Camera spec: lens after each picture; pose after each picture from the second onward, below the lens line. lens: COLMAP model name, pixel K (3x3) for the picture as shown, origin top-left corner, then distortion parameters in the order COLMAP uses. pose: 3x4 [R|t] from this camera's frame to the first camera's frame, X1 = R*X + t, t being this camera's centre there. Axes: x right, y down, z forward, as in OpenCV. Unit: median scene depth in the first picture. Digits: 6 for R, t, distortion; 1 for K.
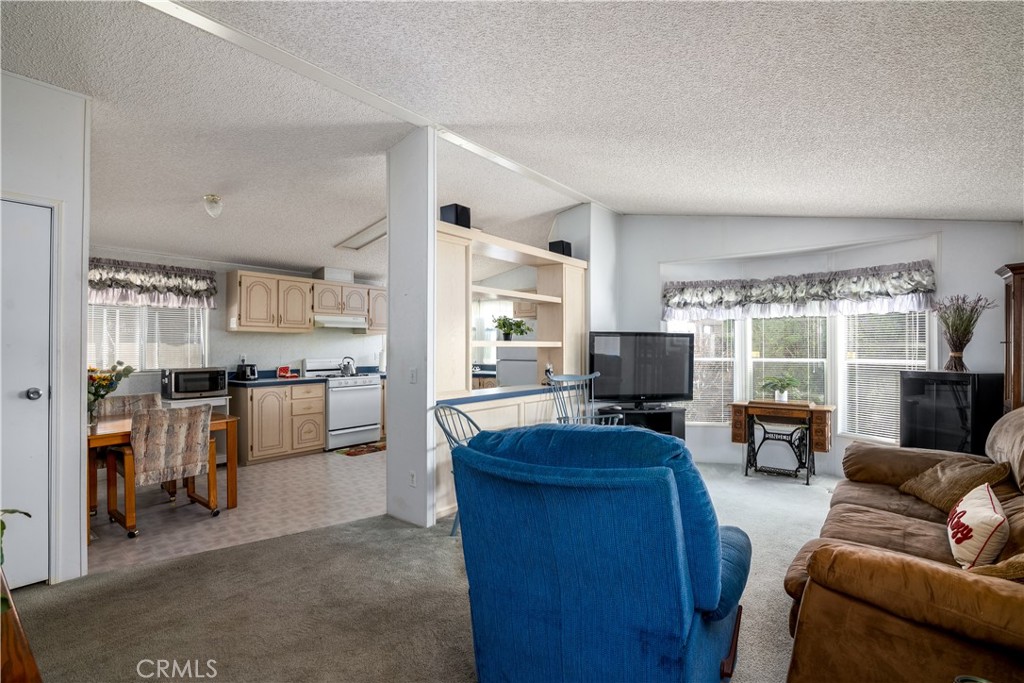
lens RADIAL K [[475.9, 0, 509.1], [0, 475.9, 342.5], [0, 0, 1]] dist [-0.014013, 0.001039]
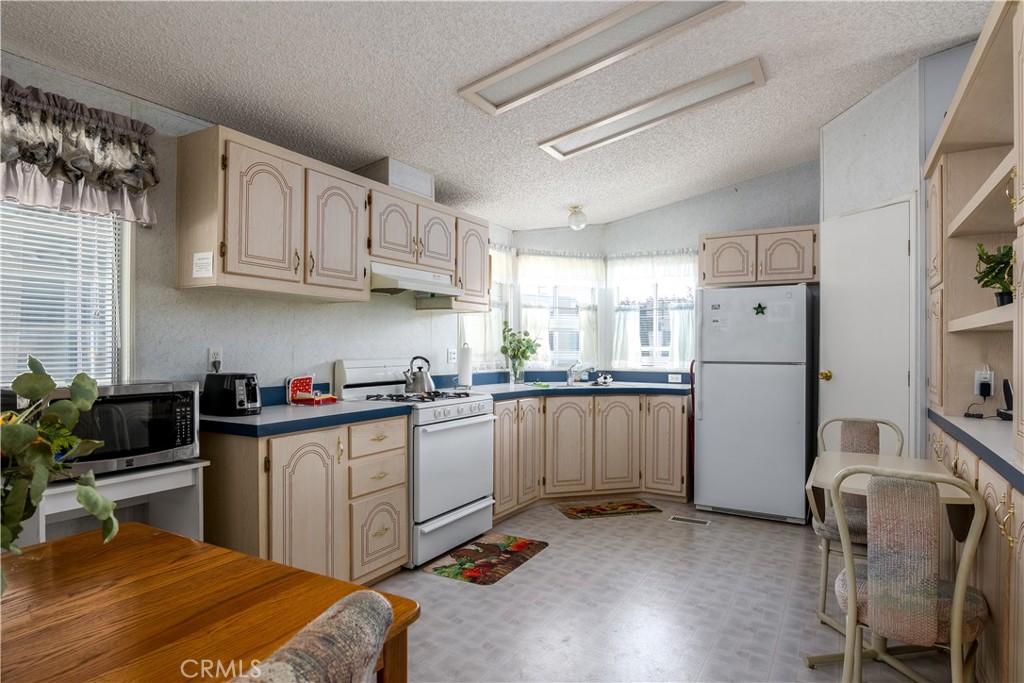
lens RADIAL K [[575.7, 0, 515.6], [0, 575.7, 345.5], [0, 0, 1]] dist [-0.007435, -0.000319]
pose [[0.988737, 0.002548, 0.149642, -0.400981], [-0.003443, 0.999978, 0.005725, 0.019536], [-0.149624, -0.006175, 0.988724, 0.502061]]
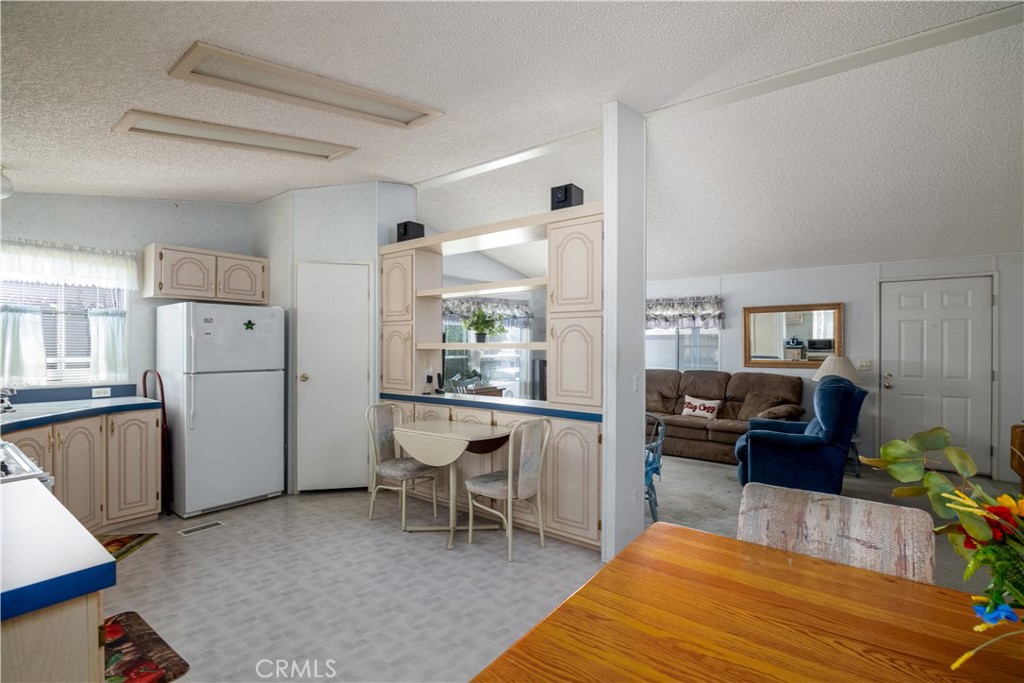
lens RADIAL K [[475.9, 0, 508.4], [0, 475.9, 343.7], [0, 0, 1]] dist [-0.014013, 0.001039]
pose [[-0.019932, 0.002713, 0.999798, -0.775258], [-0.011042, 0.999935, -0.002933, -0.002436], [-0.999740, -0.011098, -0.019901, 0.884895]]
